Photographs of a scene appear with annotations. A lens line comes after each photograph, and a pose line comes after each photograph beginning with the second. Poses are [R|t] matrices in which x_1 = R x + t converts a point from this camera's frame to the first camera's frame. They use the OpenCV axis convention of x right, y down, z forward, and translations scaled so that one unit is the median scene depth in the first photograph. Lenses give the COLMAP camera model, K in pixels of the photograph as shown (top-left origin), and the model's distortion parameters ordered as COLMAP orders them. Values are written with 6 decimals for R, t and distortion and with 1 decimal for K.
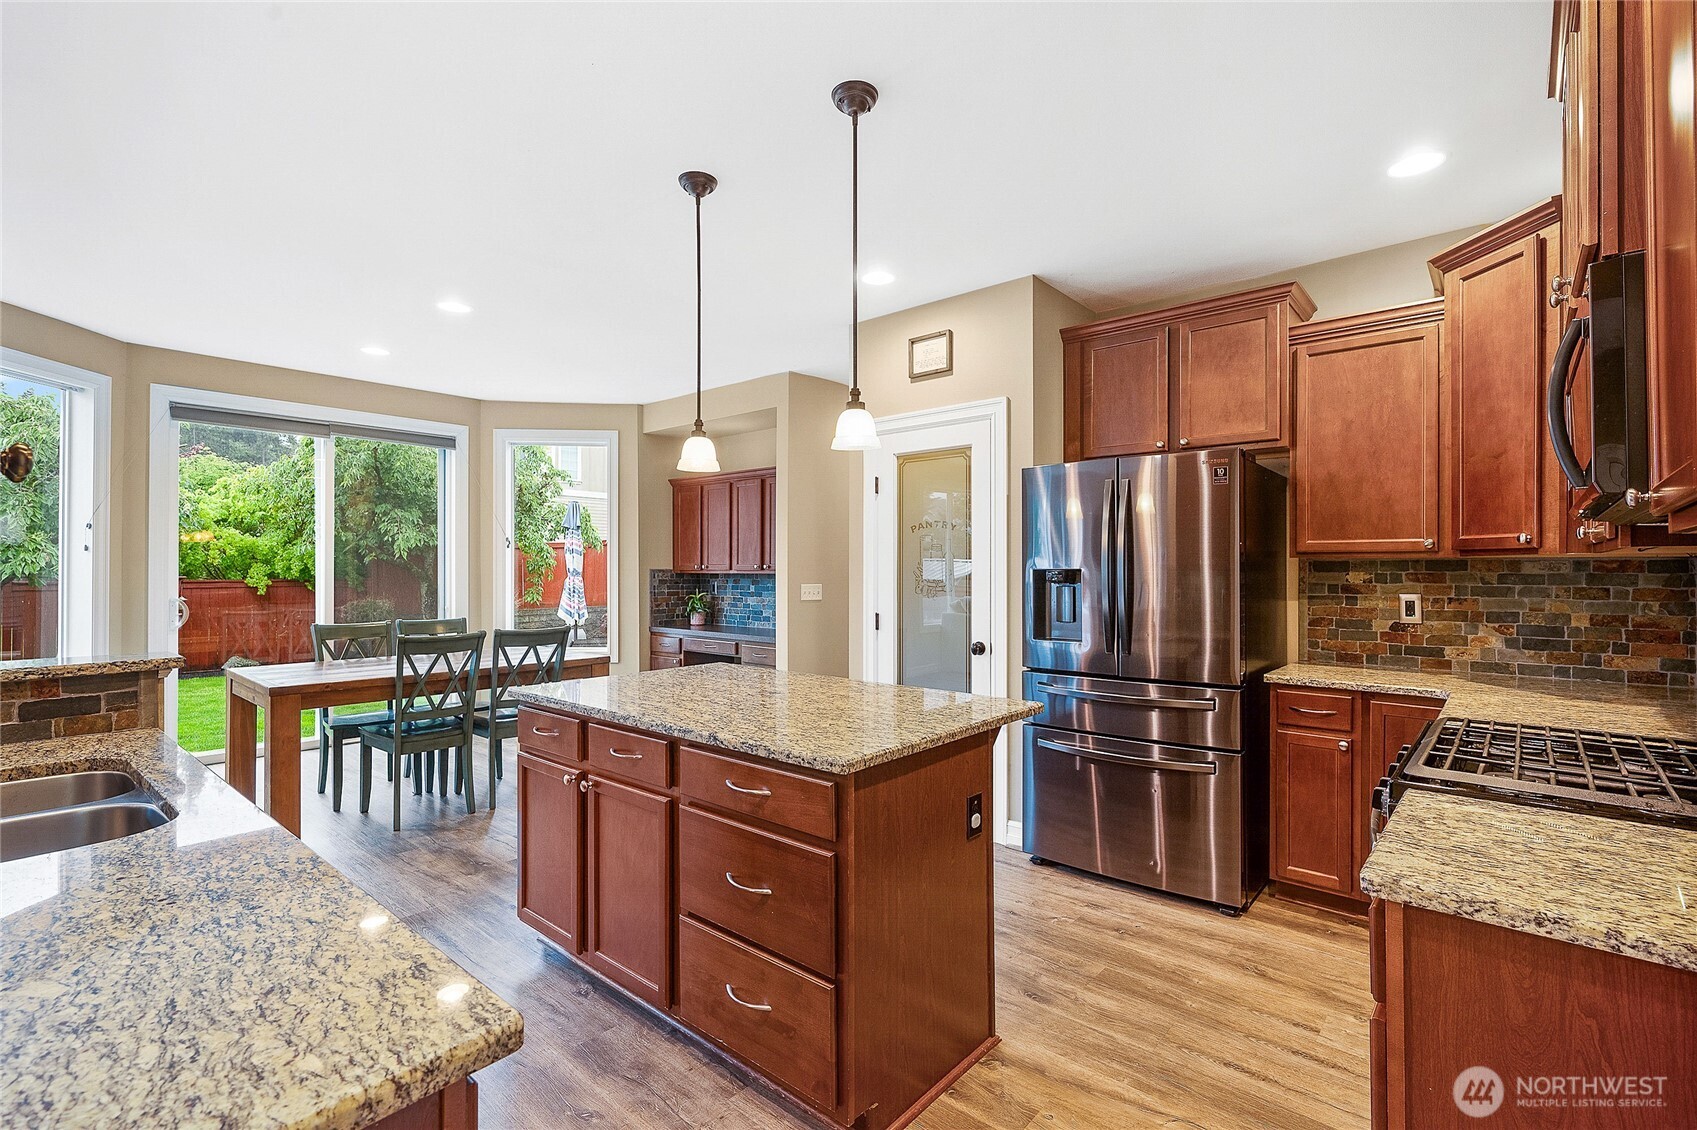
lens RADIAL K [[775.3, 0, 848.5], [0, 775.3, 565.0], [0, 0, 1]] dist [-0.000118, 0.000193]
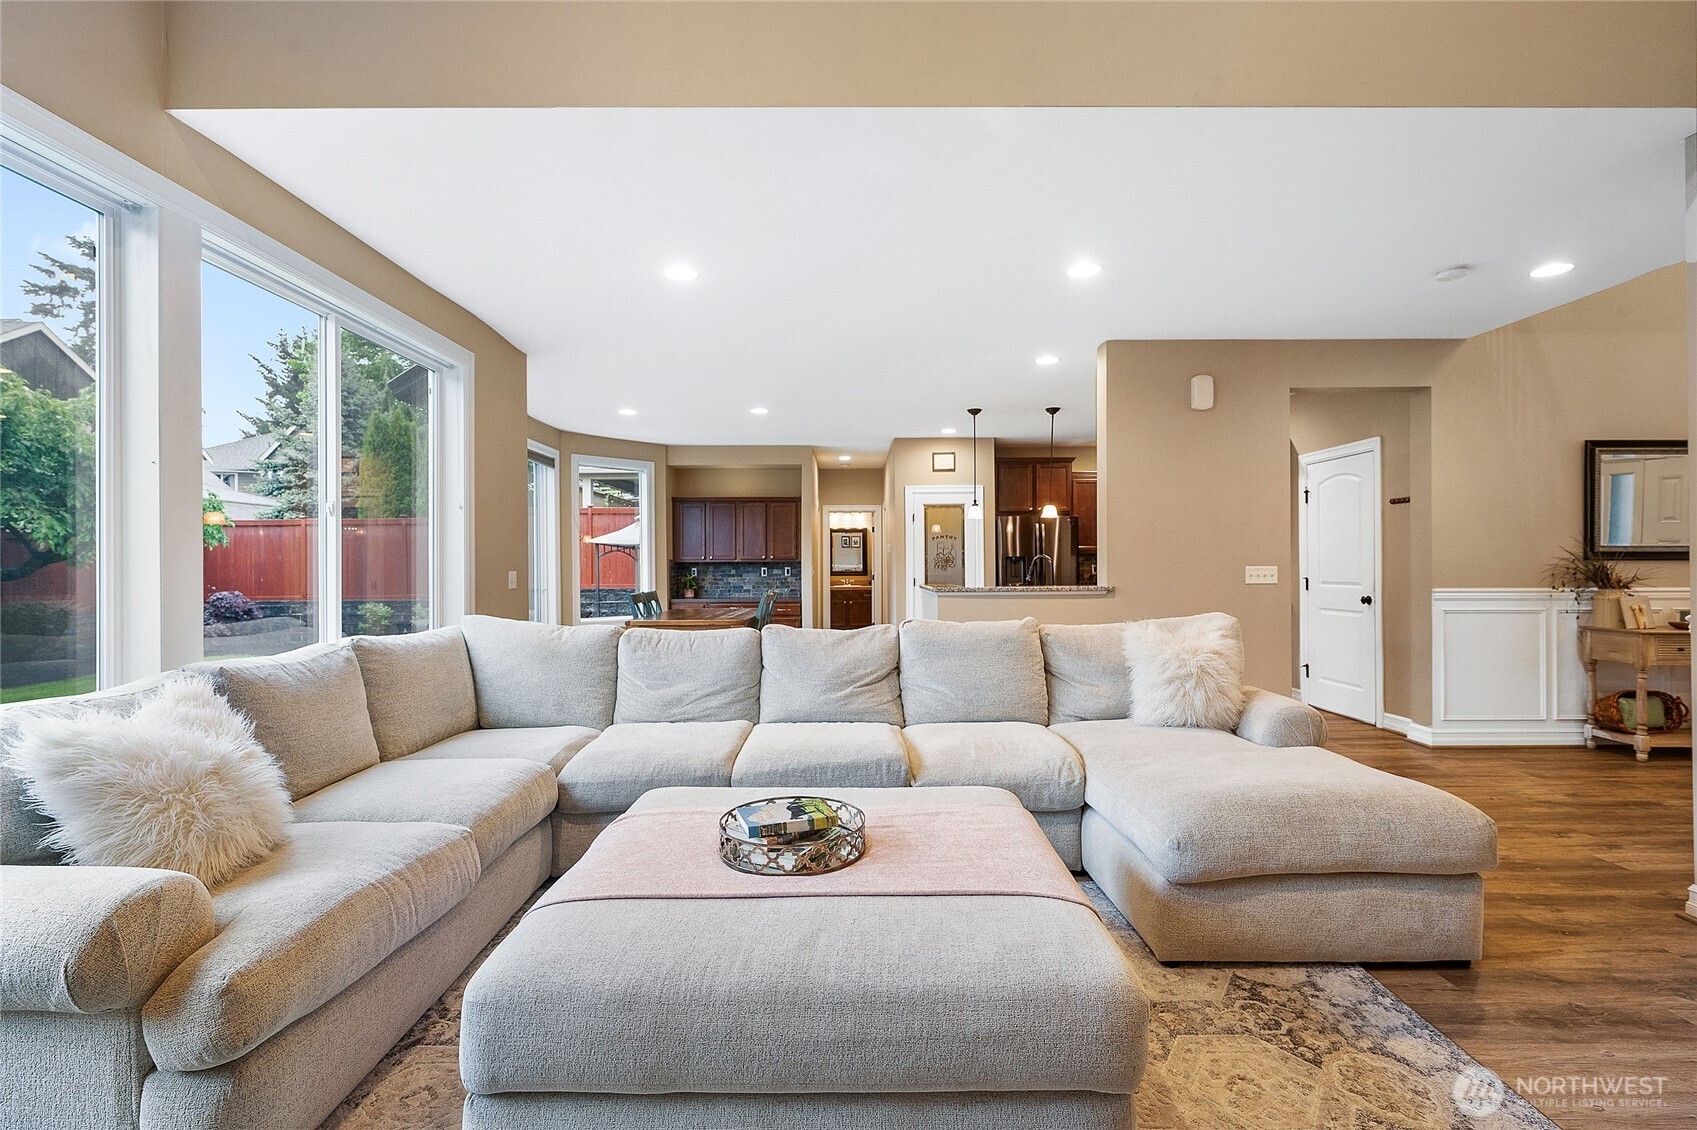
lens RADIAL K [[759.3, 0, 855.1], [0, 759.3, 562.9], [0, 0, 1]] dist [0.000720, 0.000116]
pose [[0.748291, -0.005537, 0.663348, -1.922845], [0.004287, 0.999985, 0.003512, 0.017428], [-0.663357, 0.000216, 0.748303, -0.588789]]
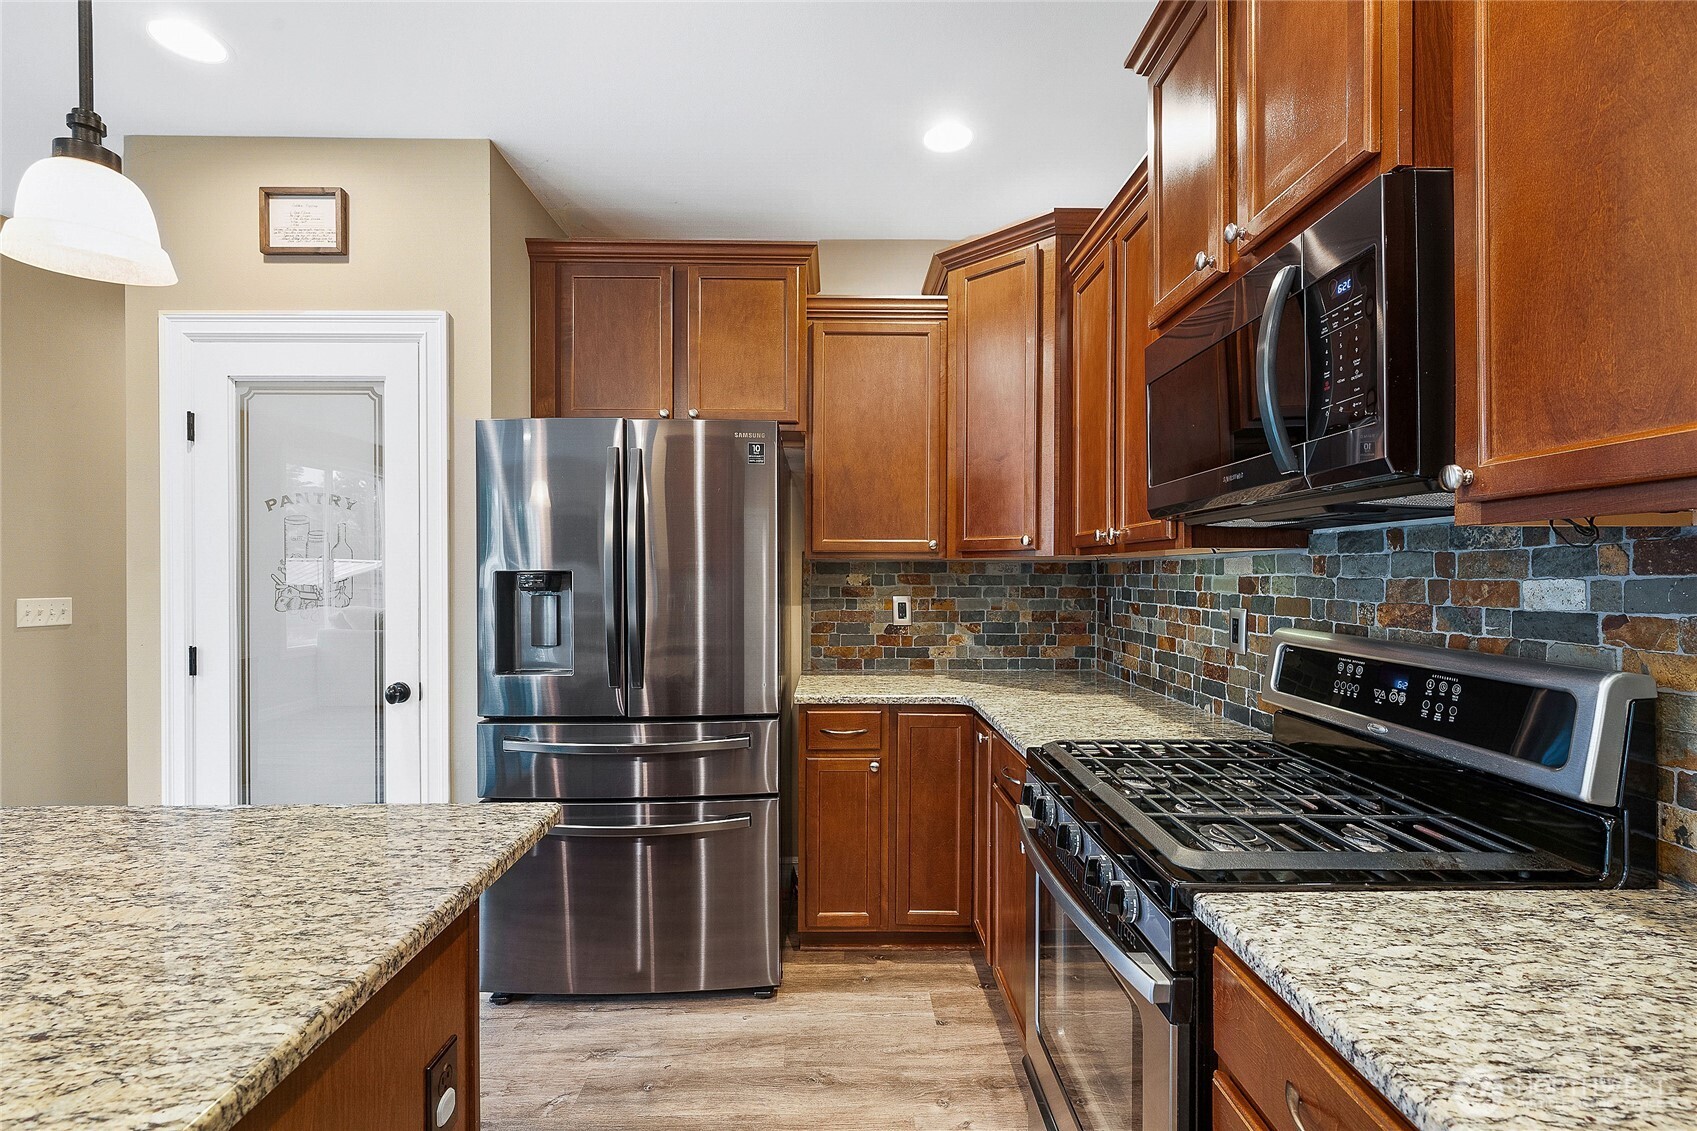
lens RADIAL K [[758.1, 0, 858.4], [0, 758.1, 575.5], [0, 0, 1]] dist [0.000391, 0.000116]
pose [[0.734999, -0.004012, 0.678056, 0.024616], [-0.002900, 0.999955, 0.009061, 0.002655], [-0.678062, -0.008626, 0.734954, 0.322175]]
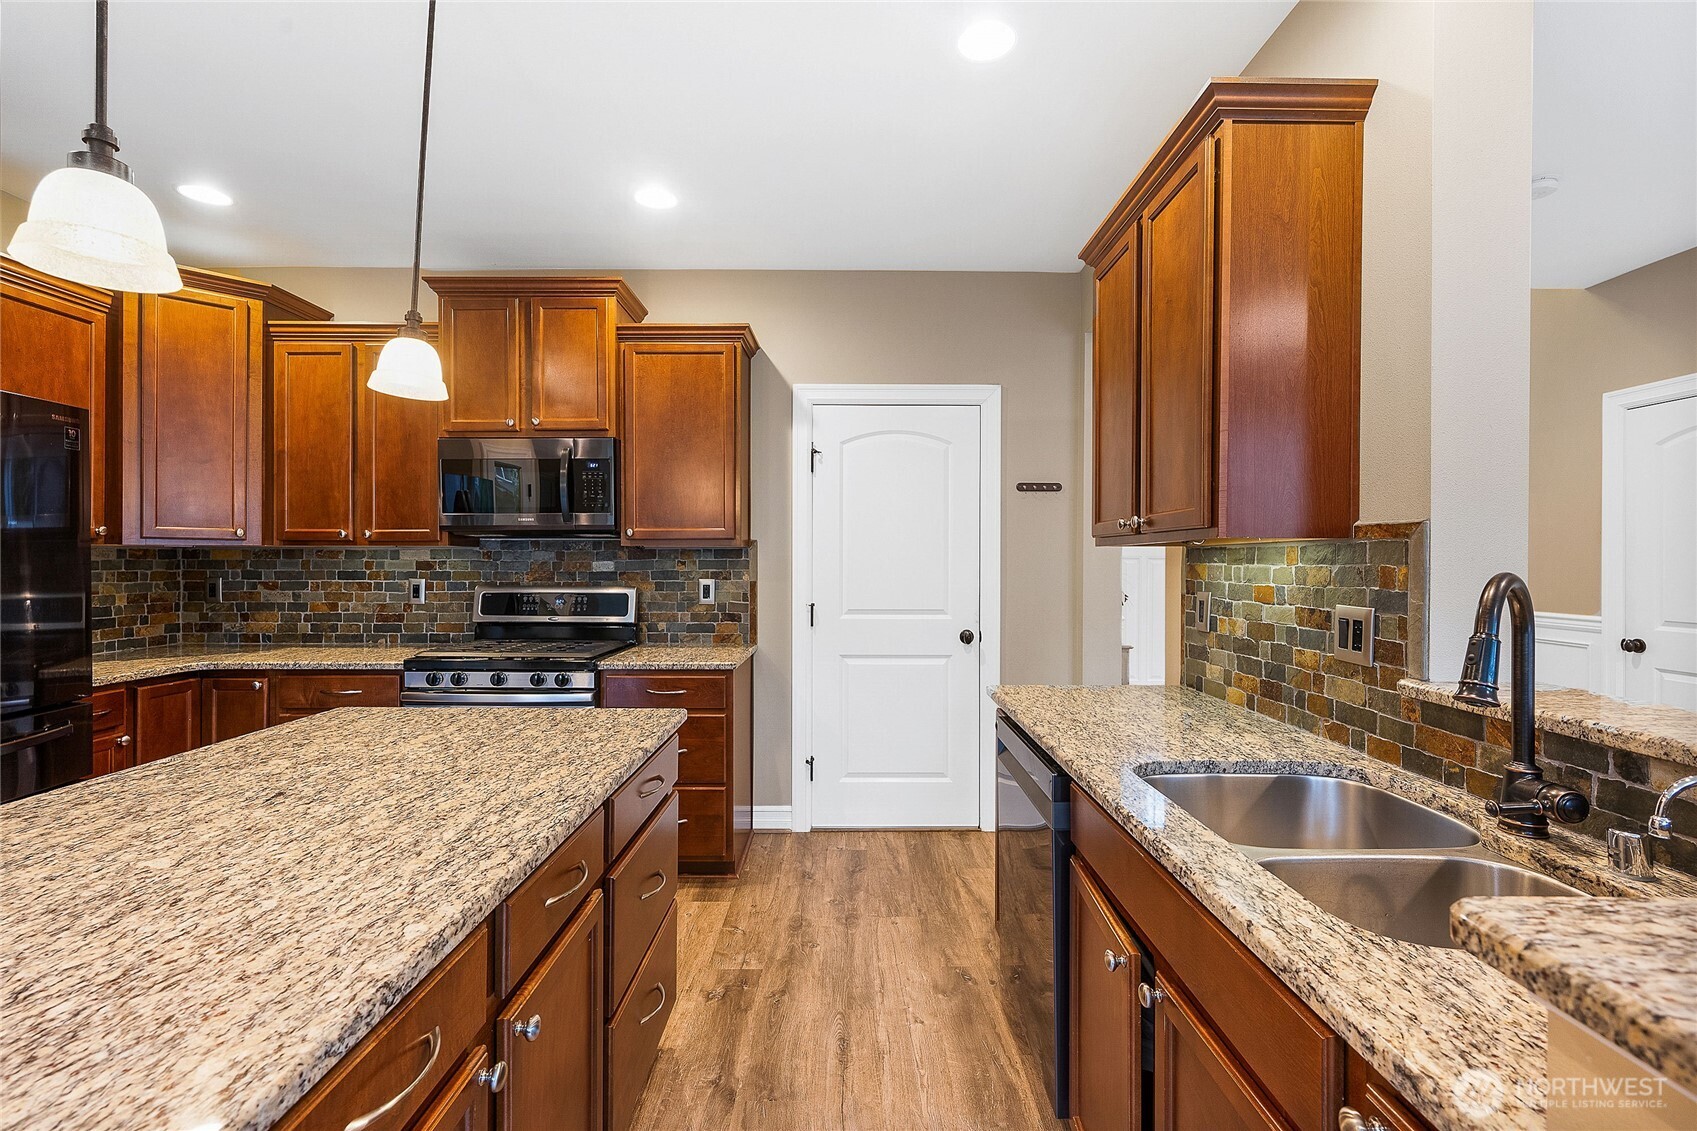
lens RADIAL K [[775.3, 0, 848.5], [0, 775.3, 565.5], [0, 0, 1]] dist [-0.000118, 0.000193]
pose [[-0.662787, -0.007632, 0.748769, -0.592149], [-0.007202, 0.999967, 0.003817, 0.006155], [-0.748773, -0.002863, -0.662820, 0.848888]]
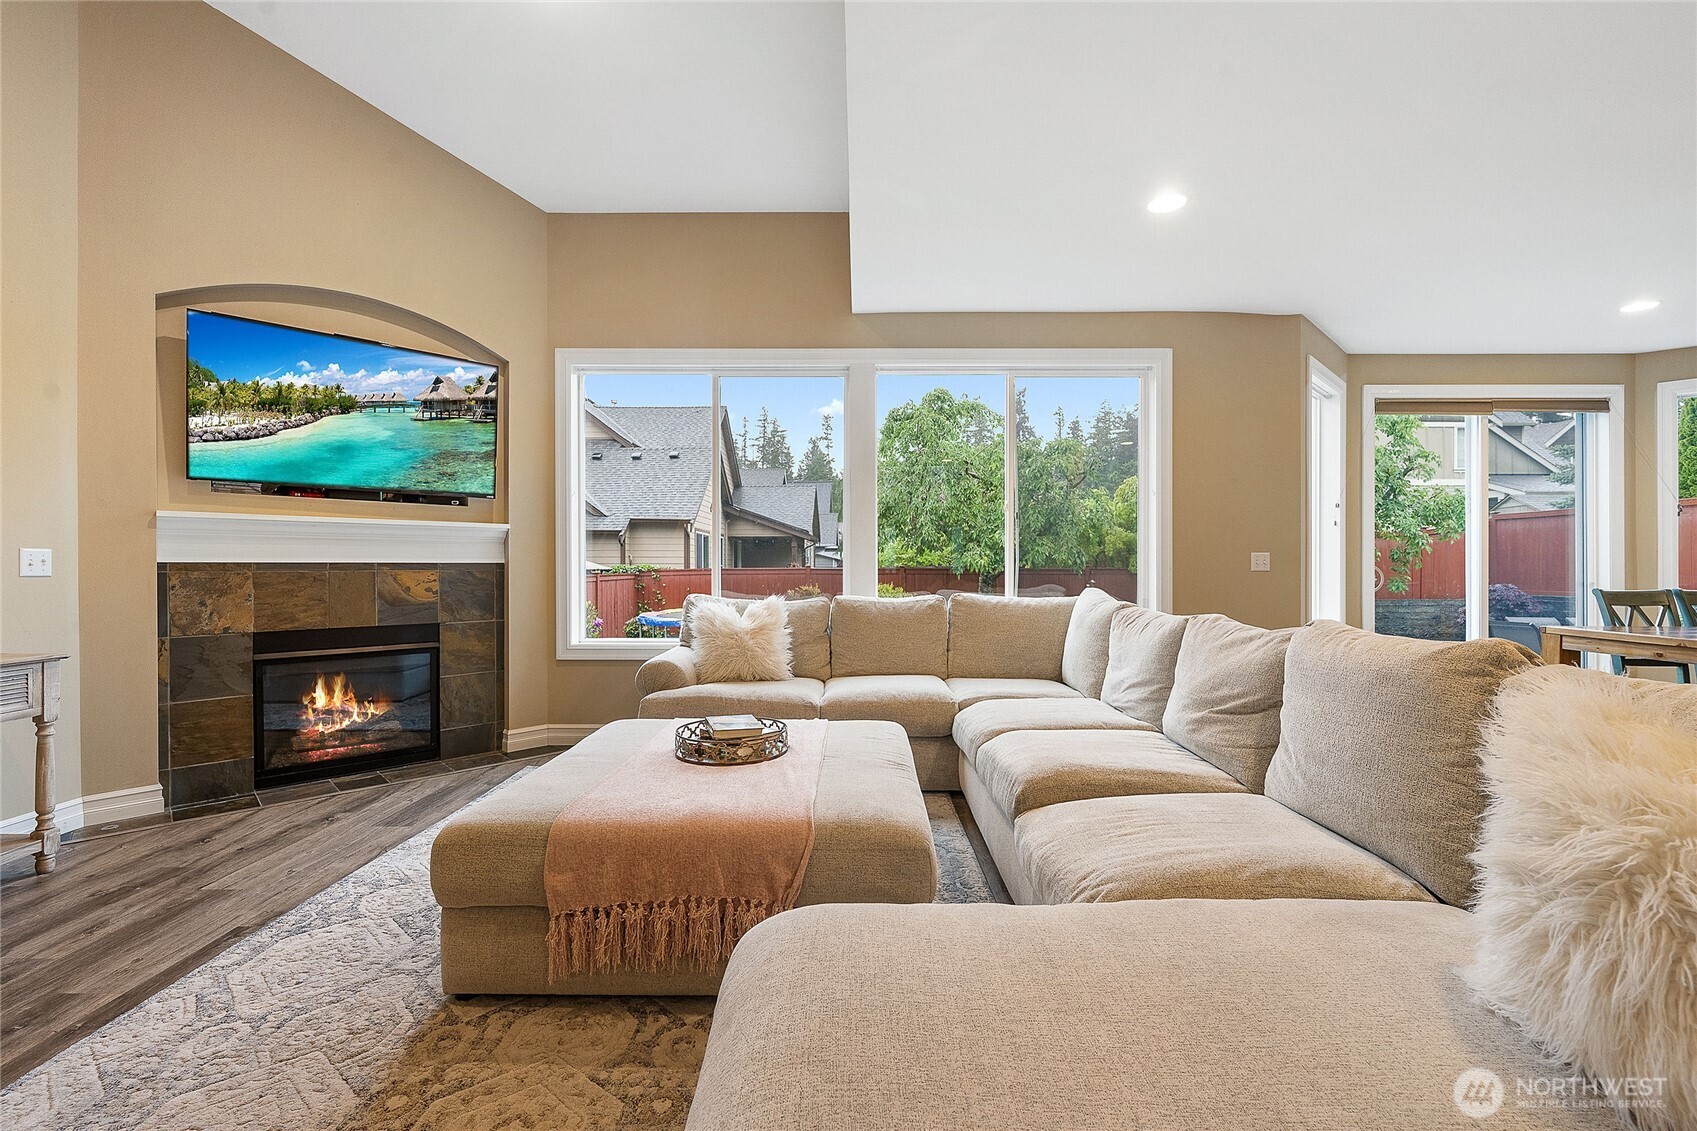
lens RADIAL K [[707.1, 0, 848.5], [0, 707.1, 565.5], [0, 0, 1]] dist [0.000485, 0.000092]
pose [[0.648703, -0.002504, -0.761038, -0.889266], [0.004967, 0.999987, 0.000944, 0.058092], [0.761026, -0.004393, 0.648707, -0.475012]]
